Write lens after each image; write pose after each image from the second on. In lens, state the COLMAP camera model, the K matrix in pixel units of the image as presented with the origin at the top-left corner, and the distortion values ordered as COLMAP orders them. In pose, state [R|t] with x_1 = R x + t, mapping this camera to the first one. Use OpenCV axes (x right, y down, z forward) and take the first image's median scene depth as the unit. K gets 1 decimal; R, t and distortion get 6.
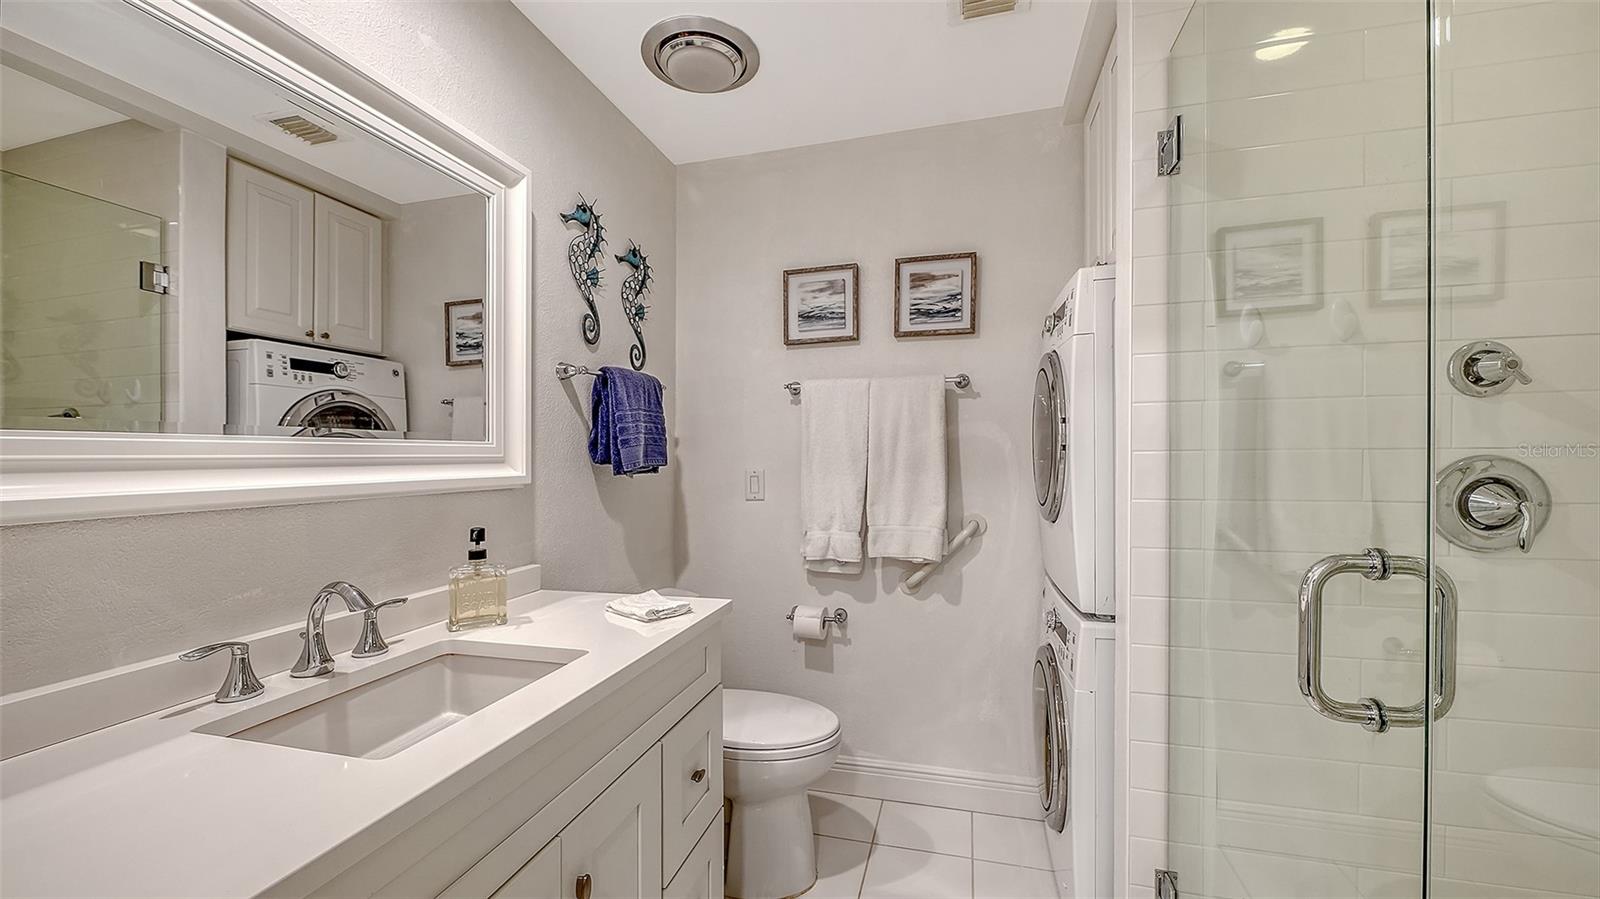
lens RADIAL K [[603.3, 0, 798.3], [0, 603.3, 465.5], [0, 0, 1]] dist [-0.004577, -0.000892]
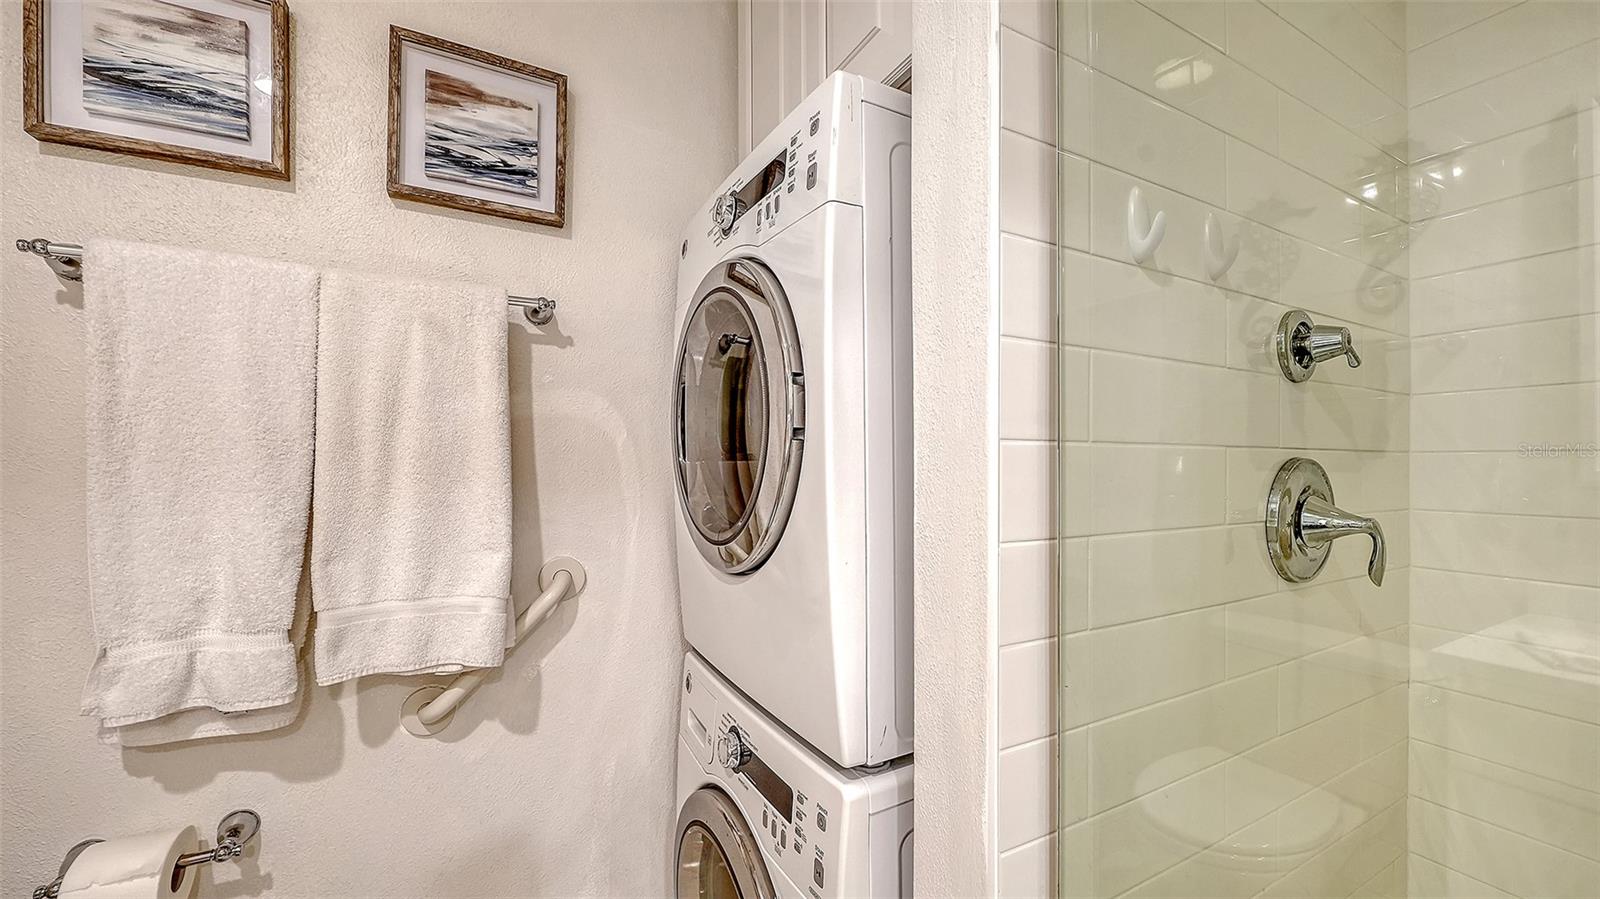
lens RADIAL K [[600.0, 0, 793.0], [0, 600.0, 474.2], [0, 0, 1]] dist [-0.001328, -0.002811]
pose [[0.728410, -0.005080, 0.685123, 0.084818], [-0.001162, 0.999962, 0.008651, -0.000598], [-0.685140, -0.007098, 0.728376, 0.544967]]
